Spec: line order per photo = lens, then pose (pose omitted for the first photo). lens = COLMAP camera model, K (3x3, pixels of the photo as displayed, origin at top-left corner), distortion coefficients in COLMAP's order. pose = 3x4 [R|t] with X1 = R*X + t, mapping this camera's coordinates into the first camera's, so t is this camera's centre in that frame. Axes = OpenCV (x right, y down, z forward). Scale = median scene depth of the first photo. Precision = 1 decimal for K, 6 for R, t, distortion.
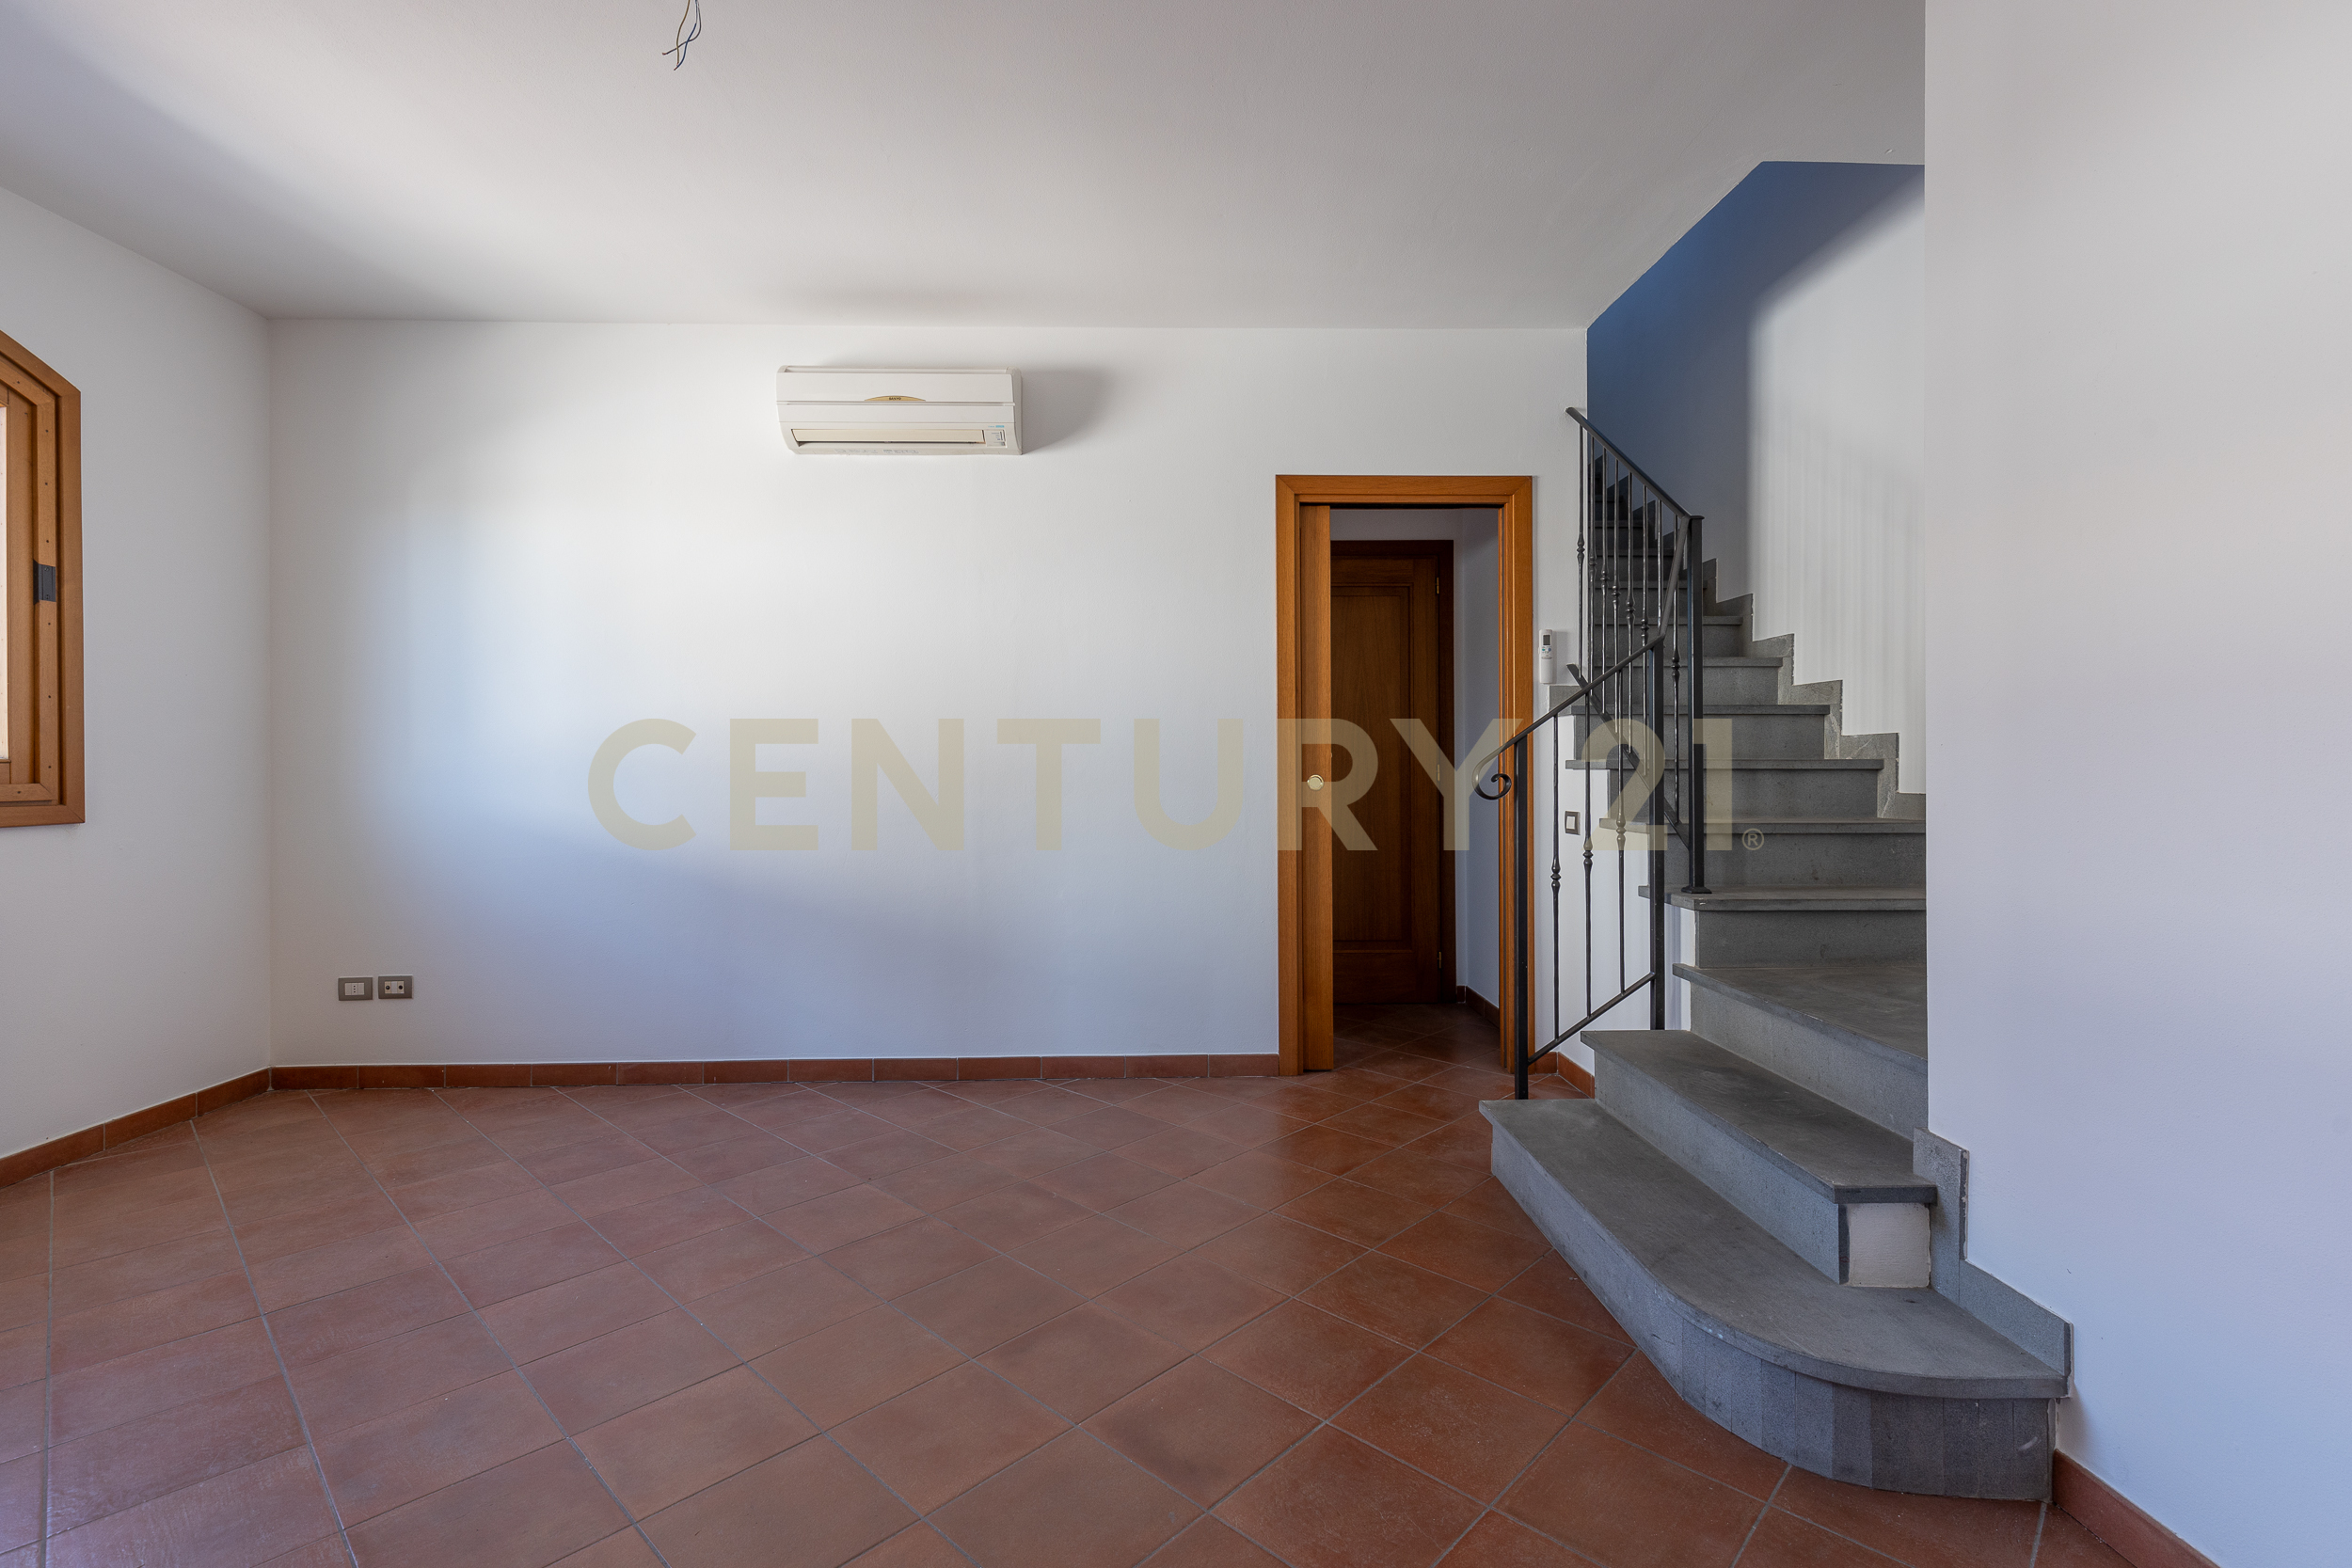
lens RADIAL K [[1054.1, 0, 1177.3], [0, 1054.1, 767.1], [0, 0, 1]] dist [0.000775, 0.000145]
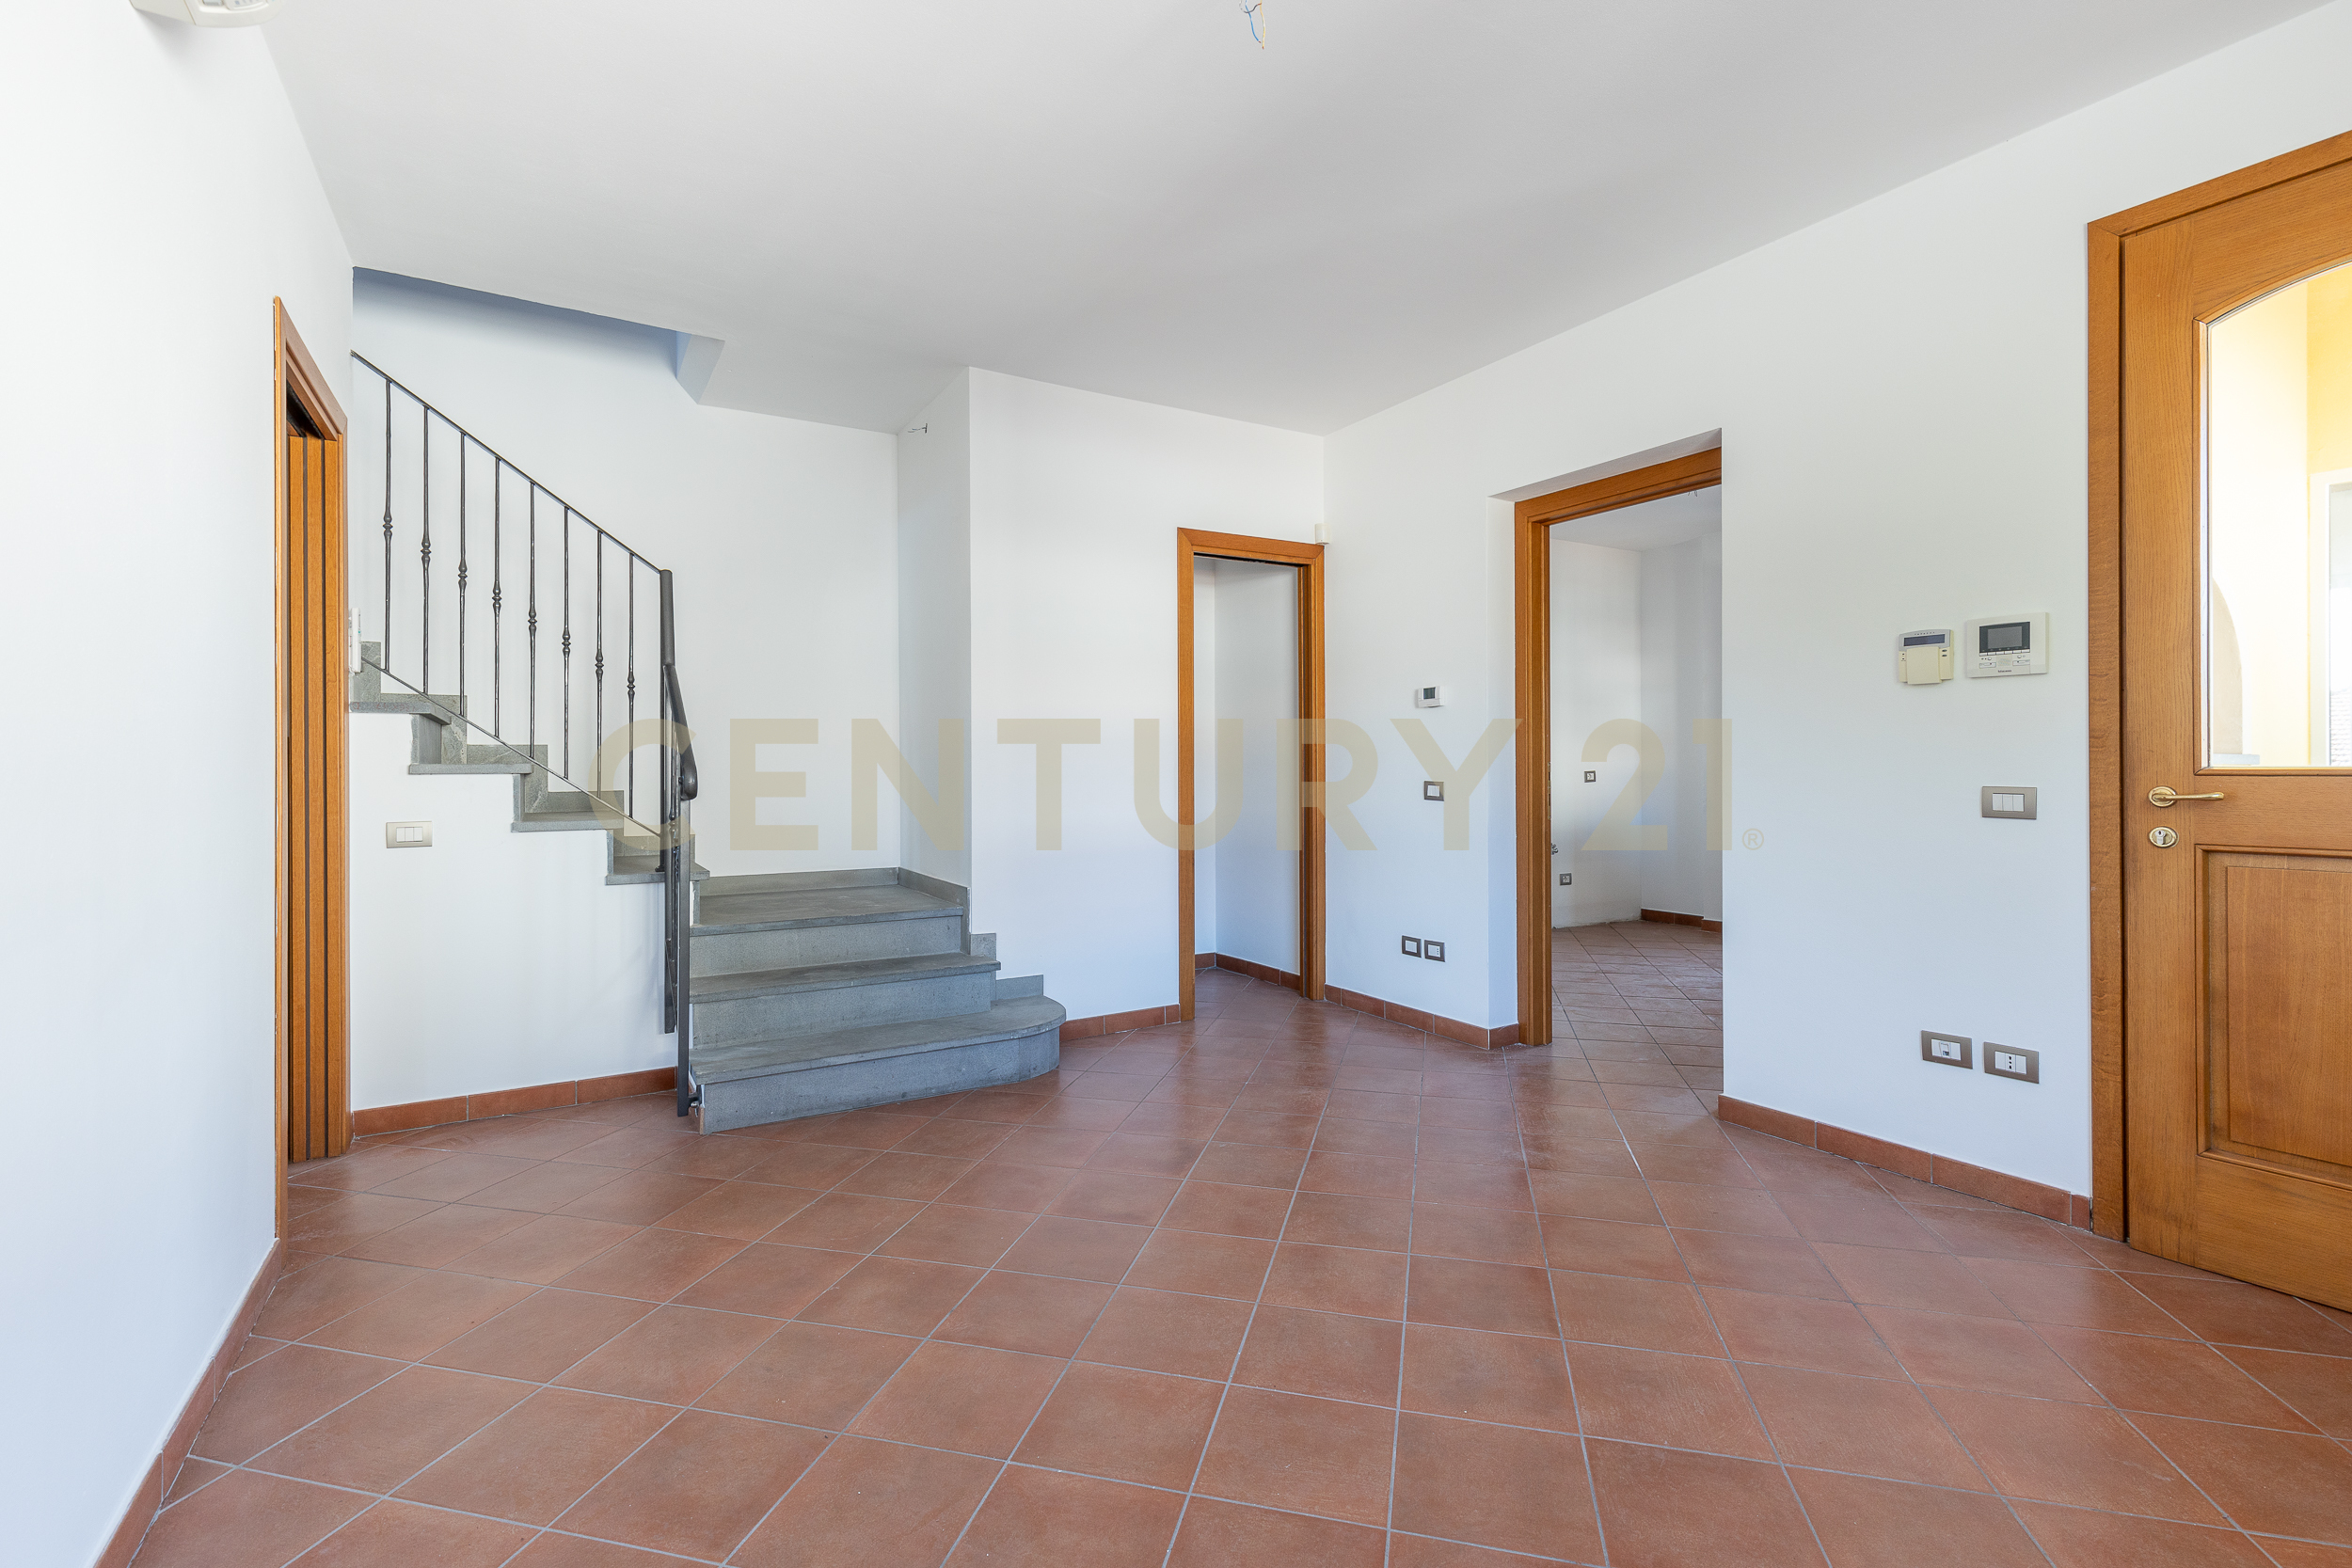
lens RADIAL K [[1054.1, 0, 1177.3], [0, 1054.1, 767.1], [0, 0, 1]] dist [0.000775, 0.000145]
pose [[-0.484746, 0.003192, 0.874649, -1.150709], [0.008408, 0.999964, 0.001011, 0.000530], [-0.874615, 0.007844, -0.484755, 1.379325]]
